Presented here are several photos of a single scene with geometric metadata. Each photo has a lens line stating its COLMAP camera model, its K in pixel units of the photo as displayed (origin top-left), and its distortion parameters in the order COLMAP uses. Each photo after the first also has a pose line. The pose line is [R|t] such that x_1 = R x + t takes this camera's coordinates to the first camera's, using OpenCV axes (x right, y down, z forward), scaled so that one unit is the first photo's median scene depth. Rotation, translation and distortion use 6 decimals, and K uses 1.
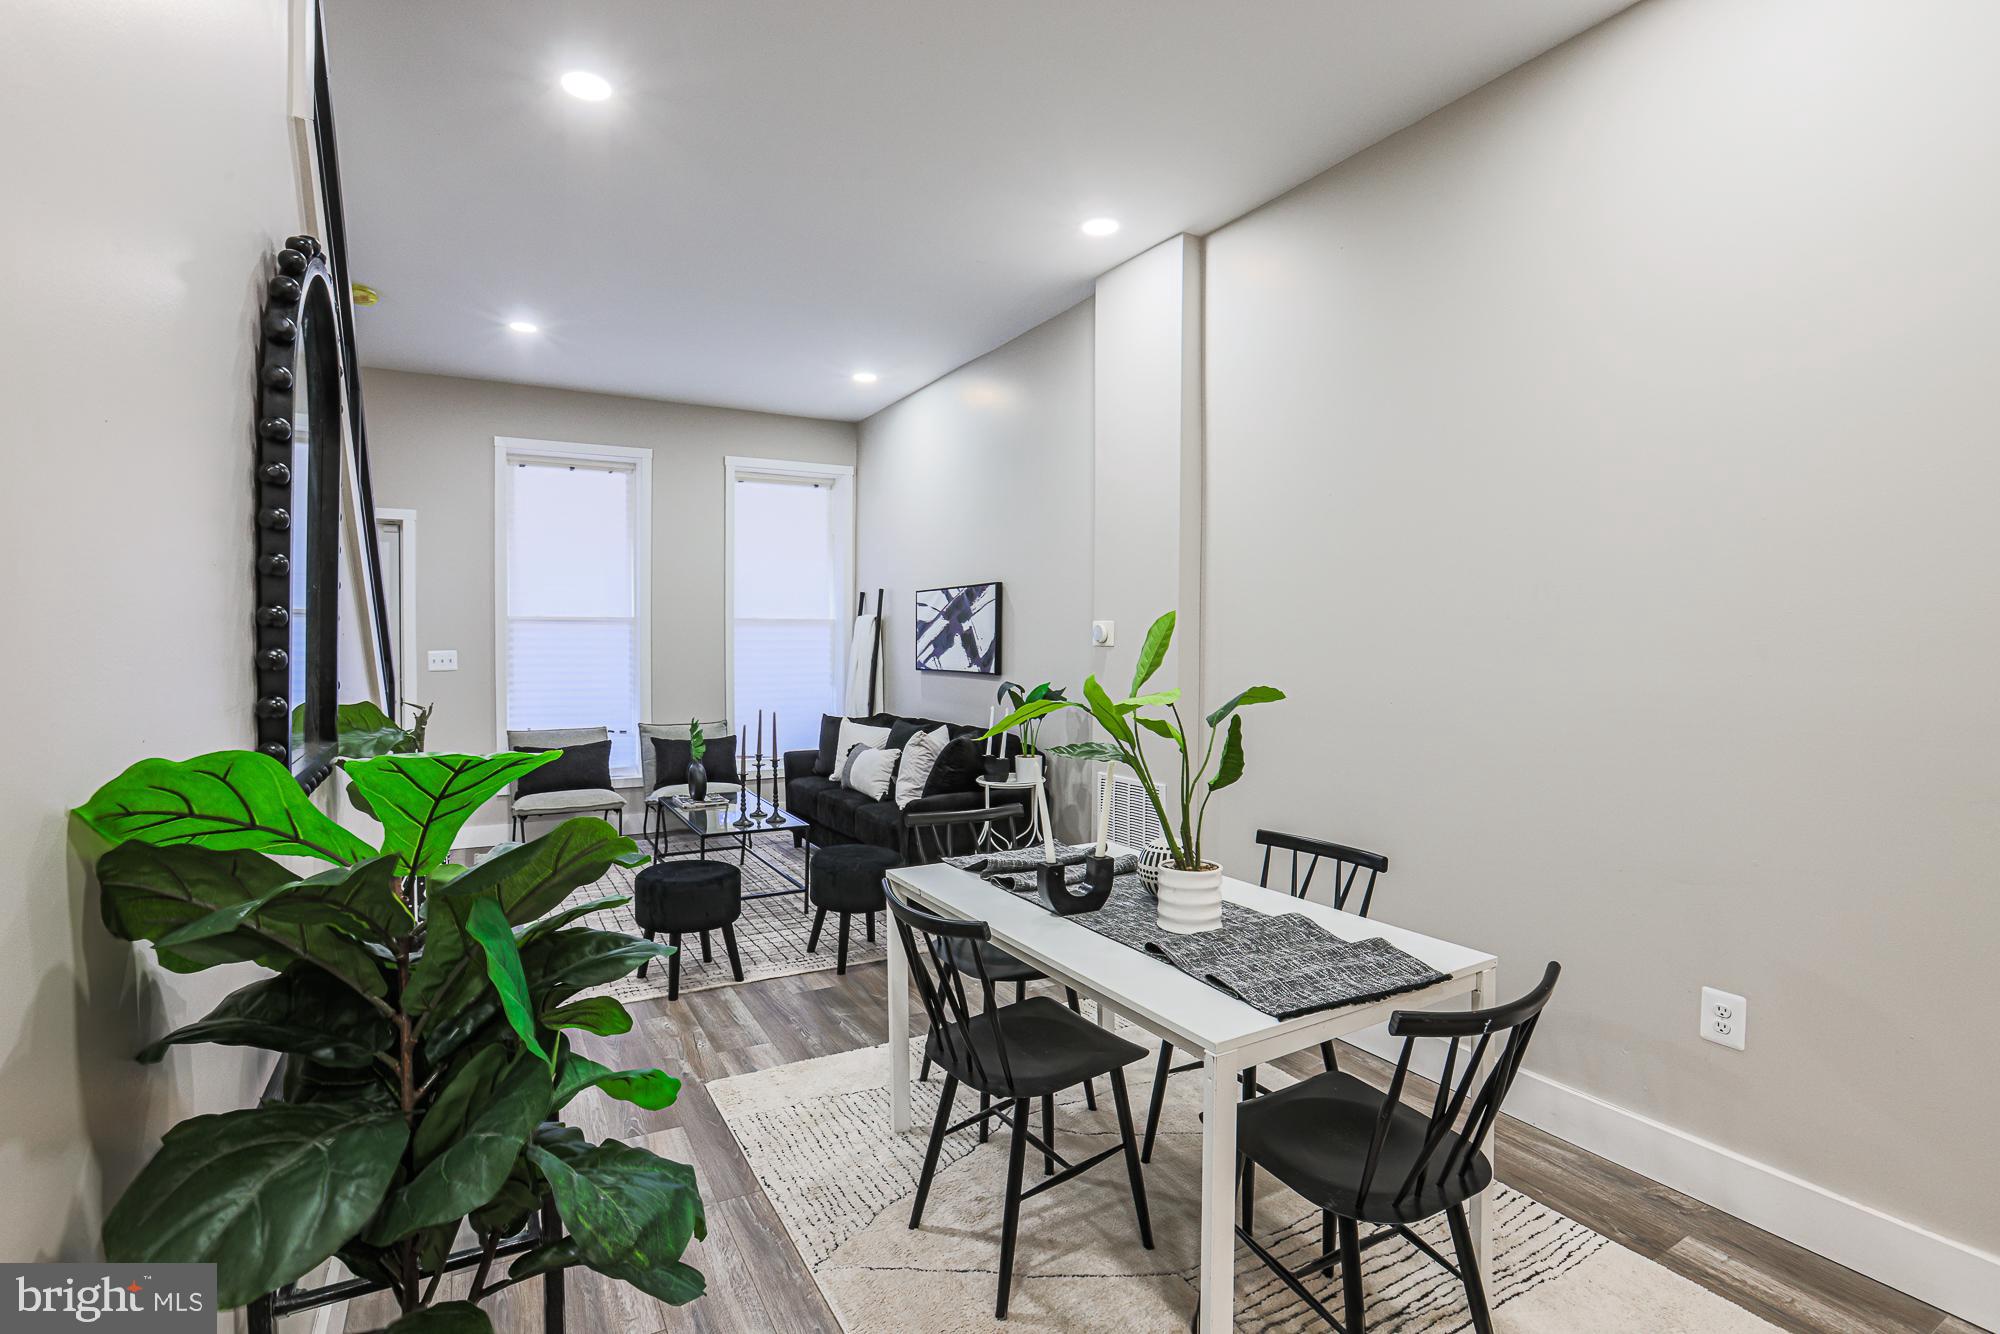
lens RADIAL K [[943.5, 0, 952.0], [0, 943.5, 649.1], [0, 0, 1]] dist [-0.042150, 0.012680]
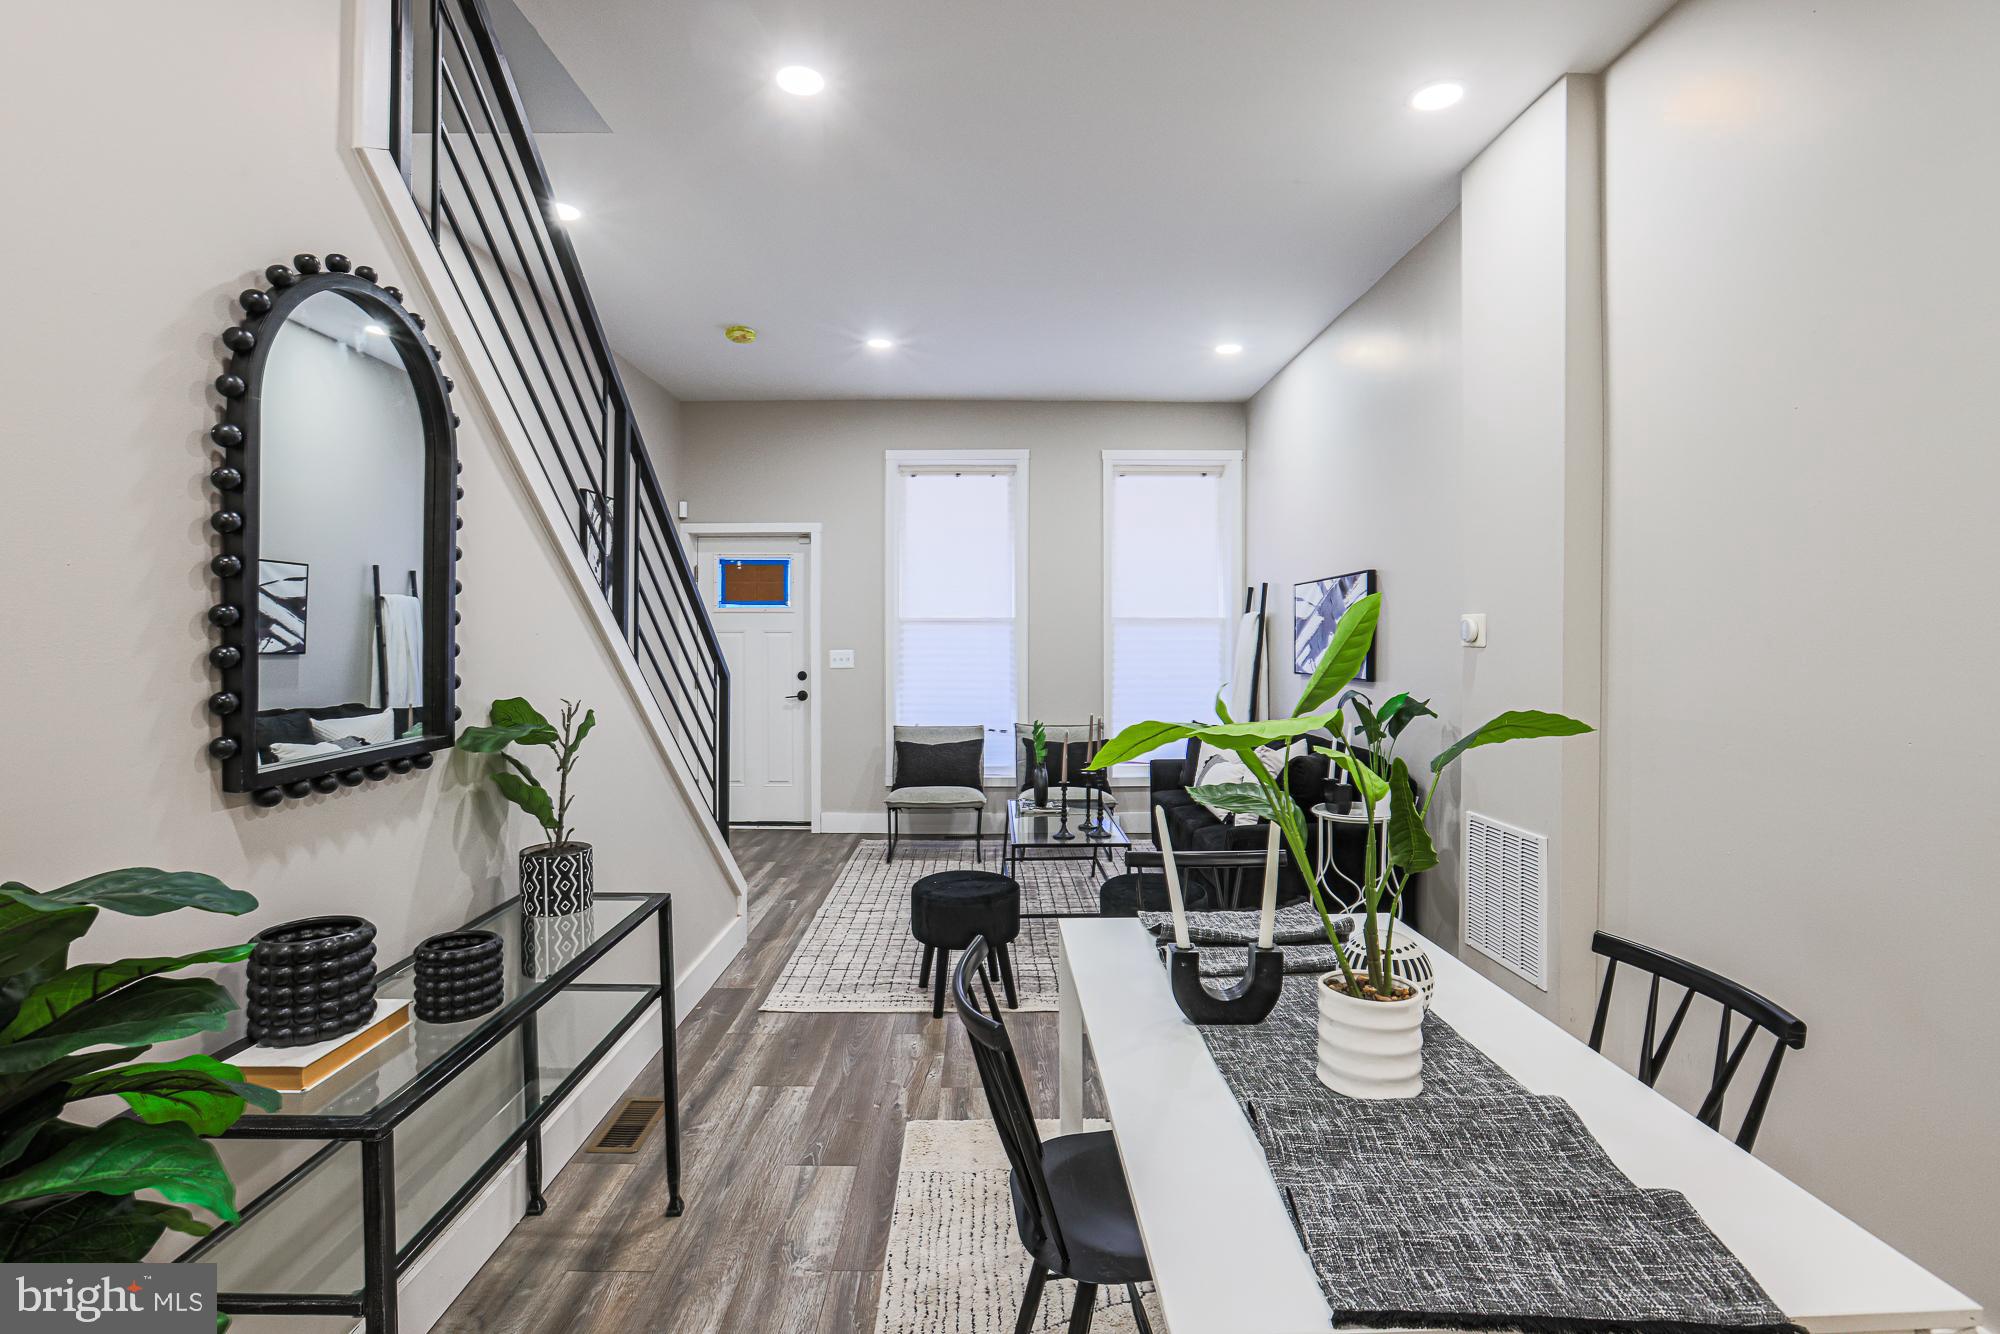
lens RADIAL K [[929.1, 0, 986.3], [0, 929.1, 637.8], [0, 0, 1]] dist [-0.037706, 0.007529]
pose [[0.887044, -0.001097, -0.461683, 0.109891], [-0.005153, 0.999911, -0.012277, 0.000296], [0.461656, 0.013269, 0.886960, 0.112321]]
